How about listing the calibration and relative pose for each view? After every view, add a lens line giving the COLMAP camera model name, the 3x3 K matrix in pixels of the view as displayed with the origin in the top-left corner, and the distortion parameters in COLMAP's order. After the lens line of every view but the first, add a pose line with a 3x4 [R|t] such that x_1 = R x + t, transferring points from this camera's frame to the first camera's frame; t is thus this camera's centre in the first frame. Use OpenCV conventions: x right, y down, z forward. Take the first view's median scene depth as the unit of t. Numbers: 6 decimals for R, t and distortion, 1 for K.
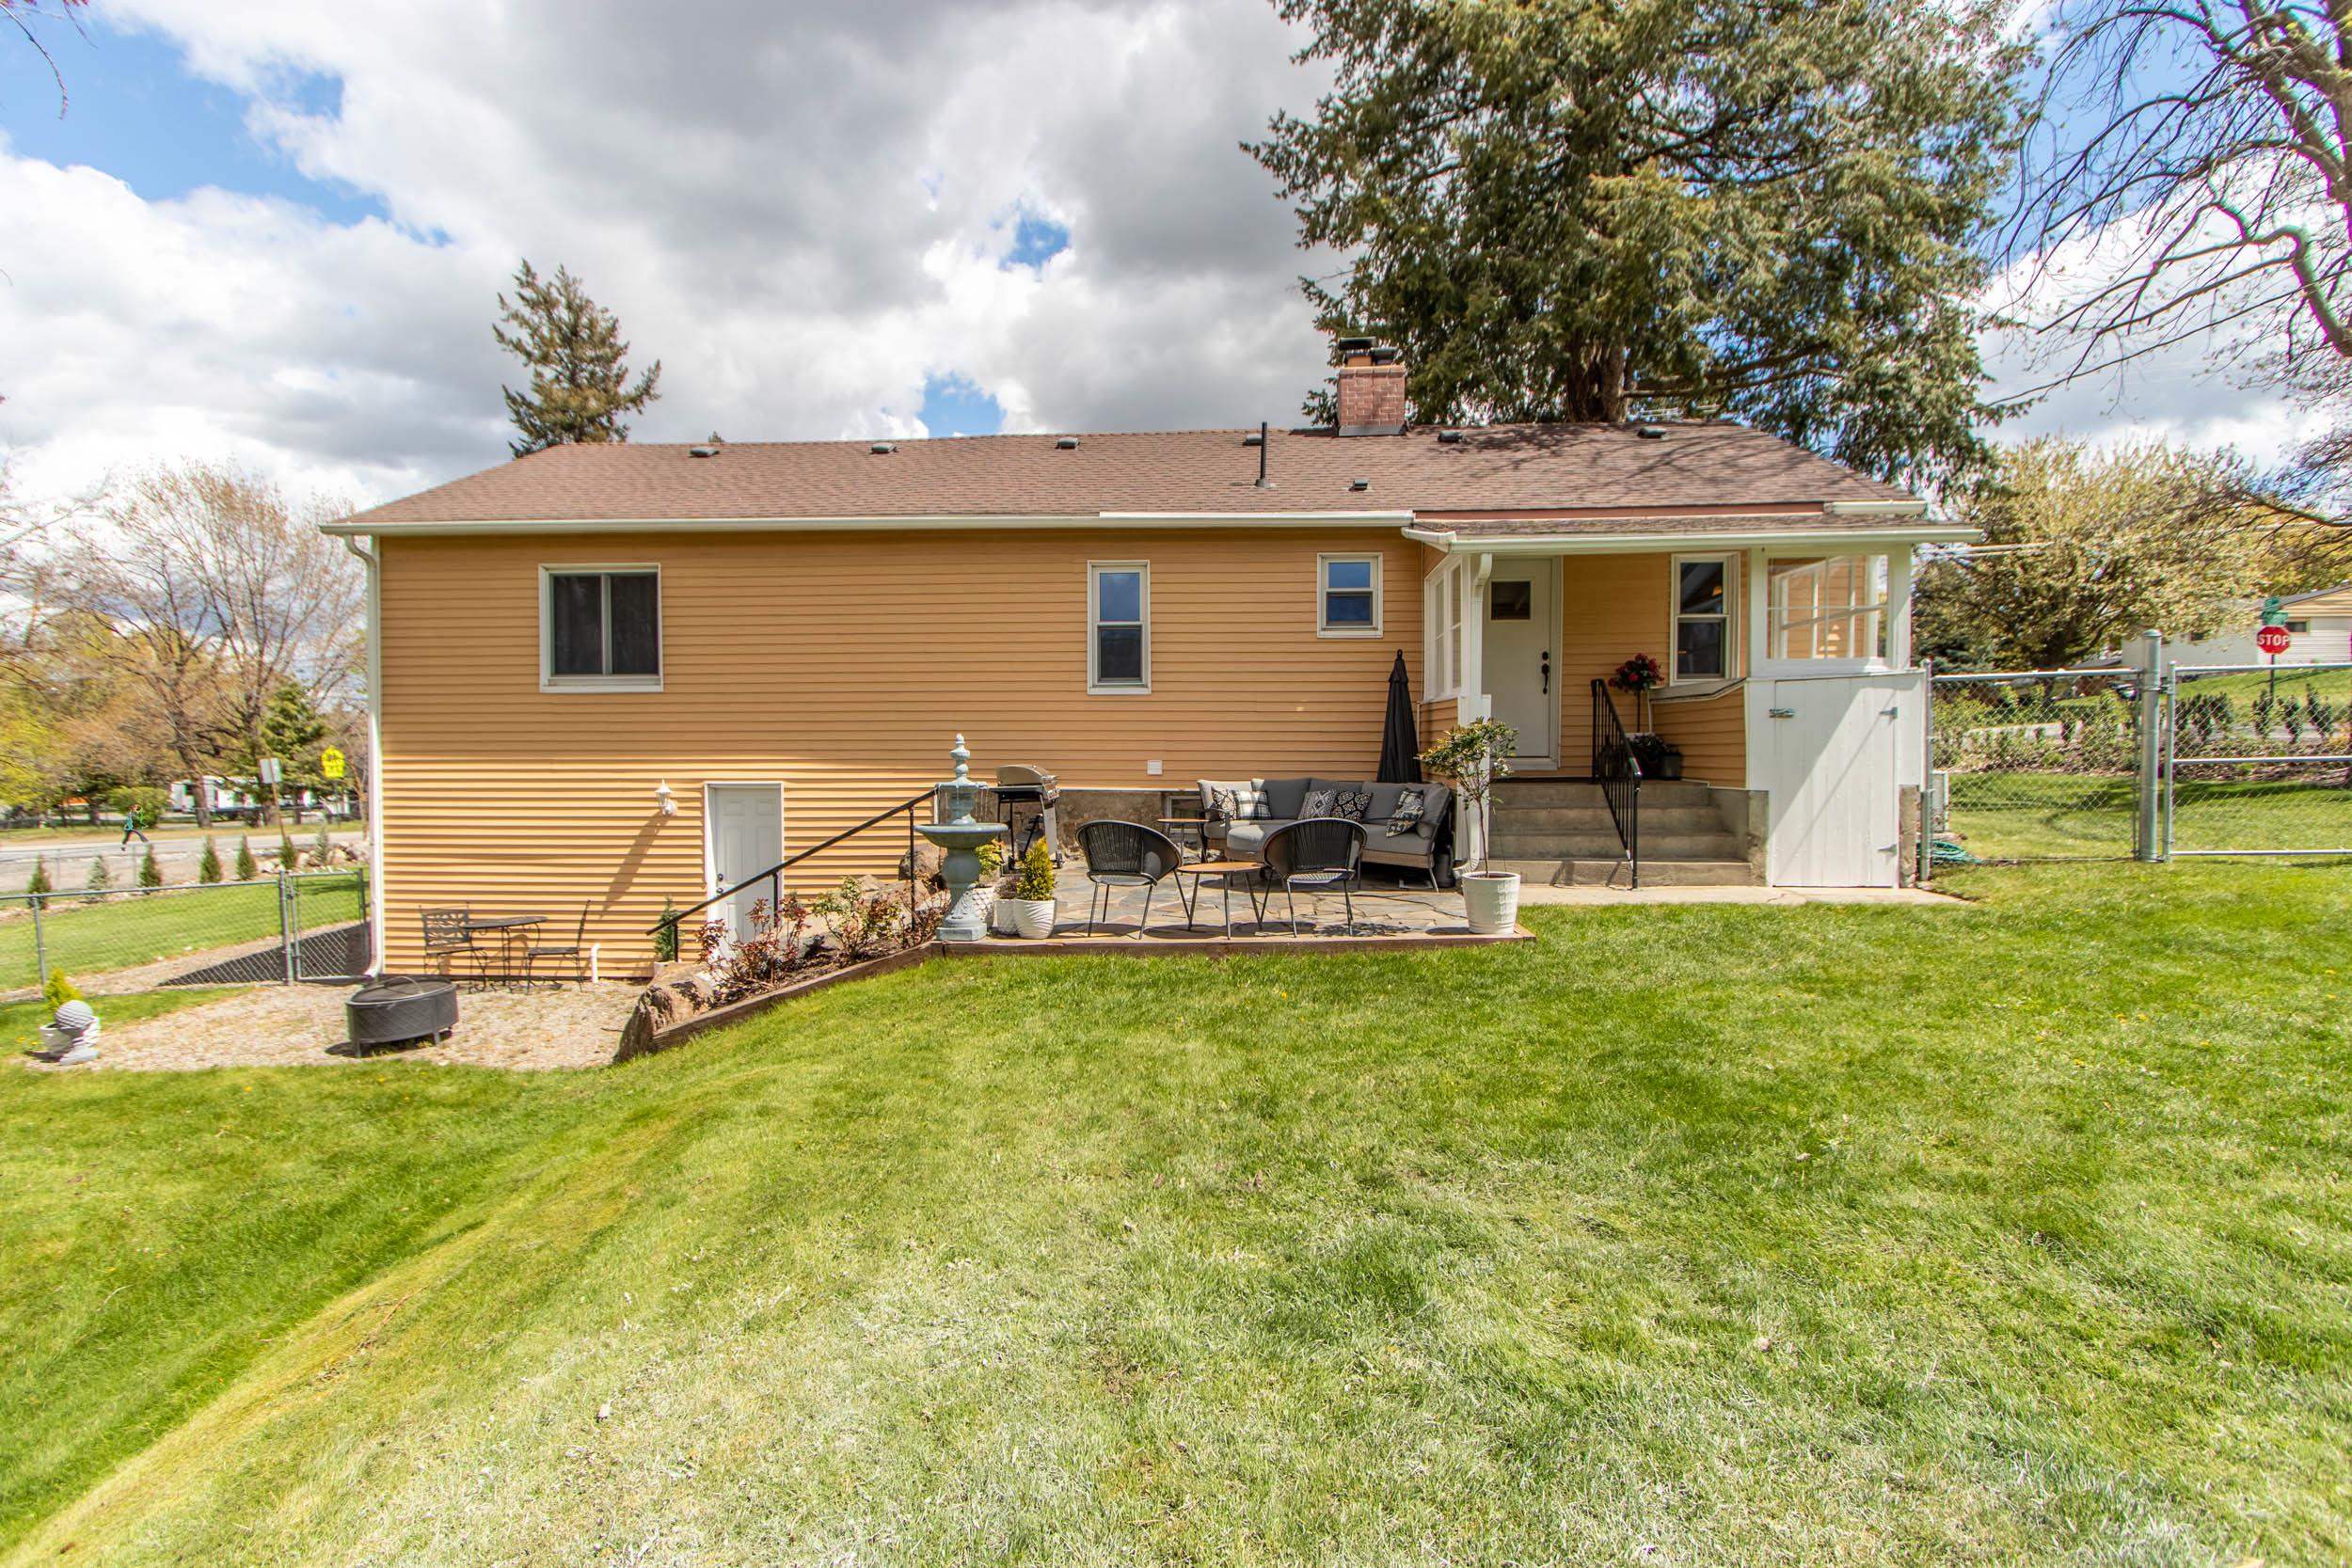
lens RADIAL K [[1079.9, 0, 1159.0], [0, 1079.9, 779.3], [0, 0, 1]] dist [0.012946, -0.003352]
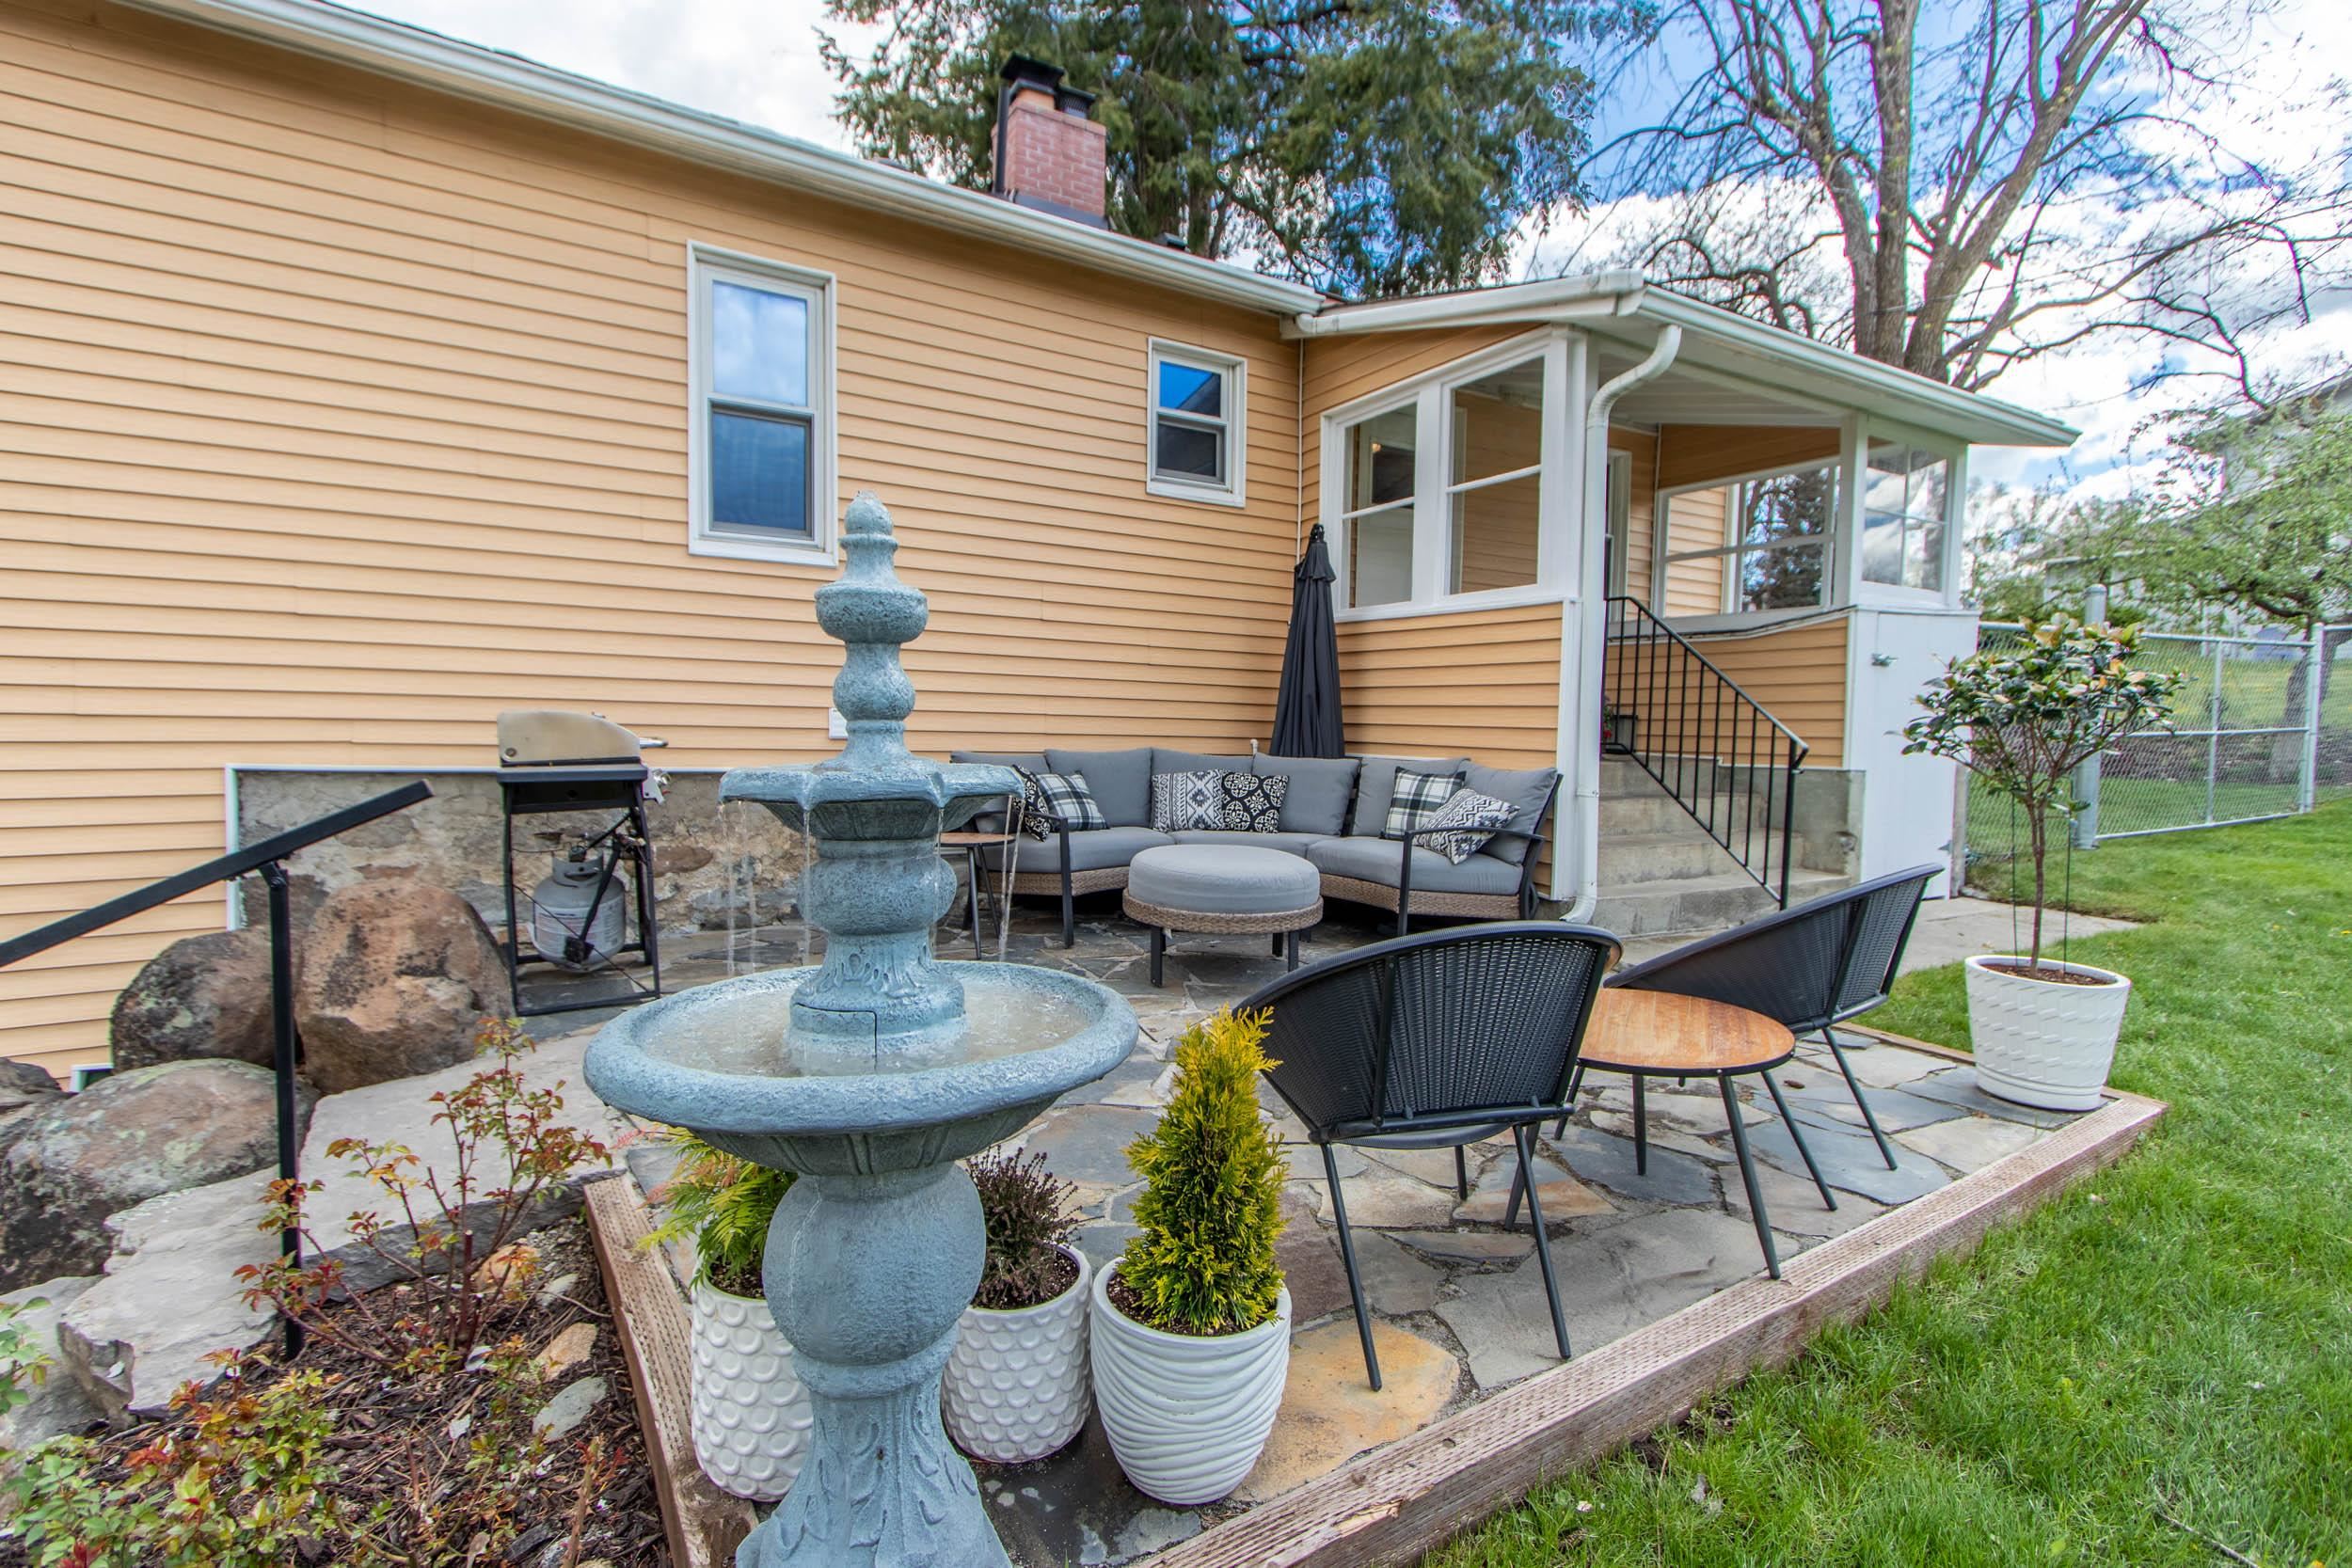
lens RADIAL K [[1079.9, 0, 1159.0], [0, 1079.9, 779.3], [0, 0, 1]] dist [0.012946, -0.003352]
pose [[0.828032, -0.011867, 0.560555, -0.160983], [-0.003536, 0.999646, 0.026386, 0.000107], [-0.560669, -0.023830, 0.827697, 0.553874]]
